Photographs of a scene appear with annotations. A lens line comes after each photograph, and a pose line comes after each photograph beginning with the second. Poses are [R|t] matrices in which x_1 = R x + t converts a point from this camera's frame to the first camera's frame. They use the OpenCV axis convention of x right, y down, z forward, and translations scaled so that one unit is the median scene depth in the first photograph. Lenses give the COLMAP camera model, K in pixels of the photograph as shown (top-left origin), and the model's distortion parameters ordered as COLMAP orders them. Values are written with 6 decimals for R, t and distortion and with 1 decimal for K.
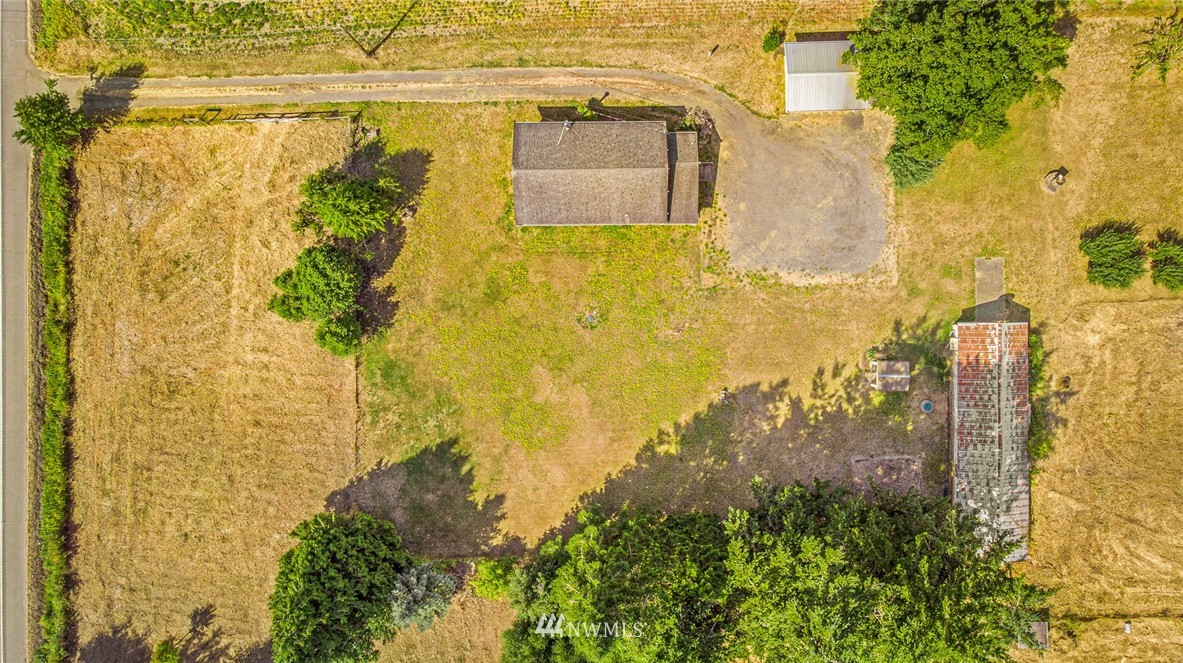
lens RADIAL K [[950.8, 0, 591.5], [0, 950.8, 331.5], [0, 0, 1]] dist [0.017486, 0.047015]
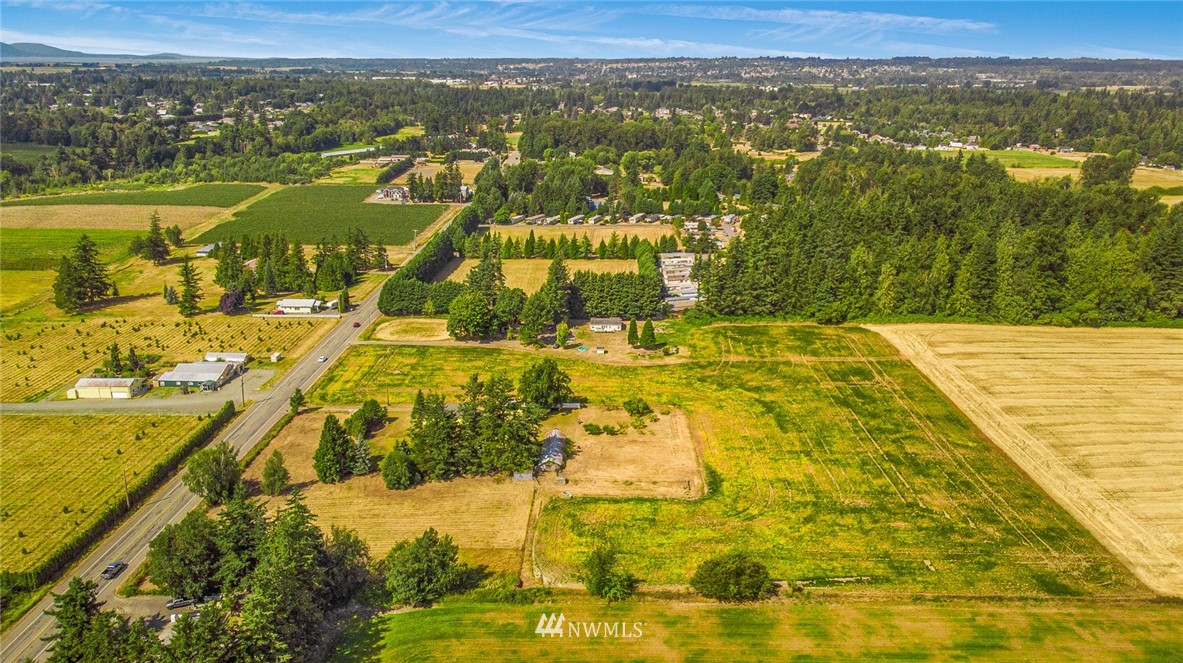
lens RADIAL K [[874.1, 0, 608.3], [0, 874.1, 330.4], [0, 0, 1]] dist [0.013807, -0.001138]
pose [[0.999671, 0.021279, -0.014330, 0.625237], [-0.020101, 0.302582, -0.952911, 2.712633], [-0.015941, 0.952886, 0.302910, -0.258237]]
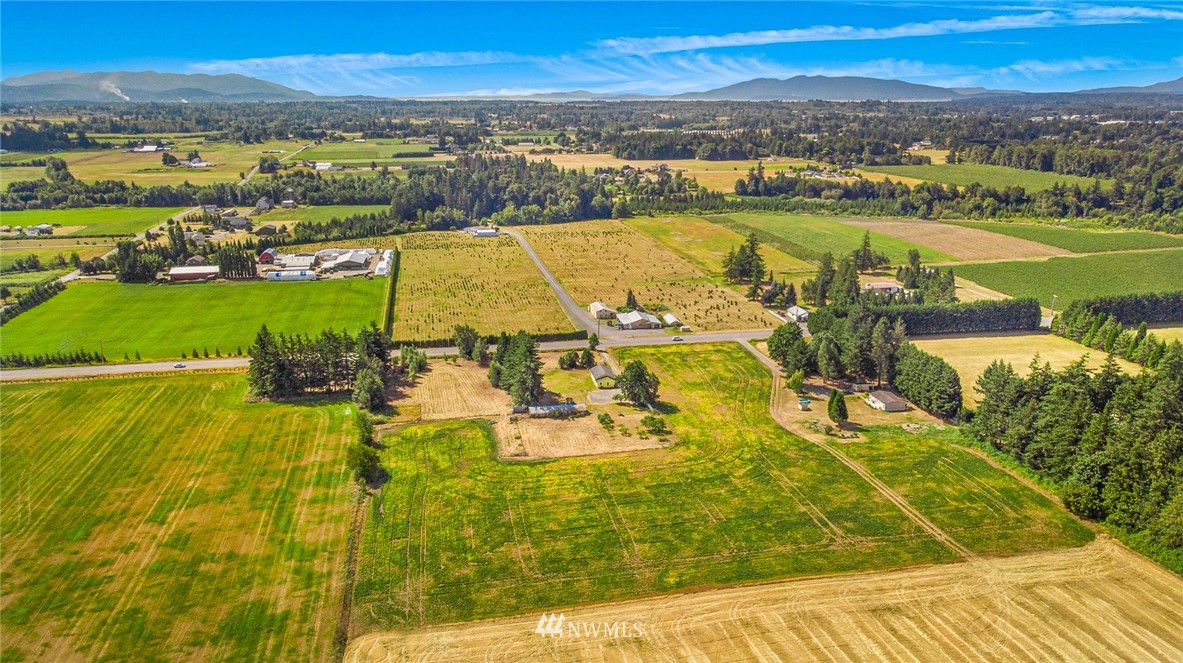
lens RADIAL K [[874.1, 0, 608.3], [0, 874.1, 330.4], [0, 0, 1]] dist [0.013807, -0.001138]
pose [[0.197474, 0.265453, -0.943683, 3.951213], [-0.980292, 0.059021, -0.188533, 0.583743], [0.005651, 0.962315, 0.271877, -0.379669]]
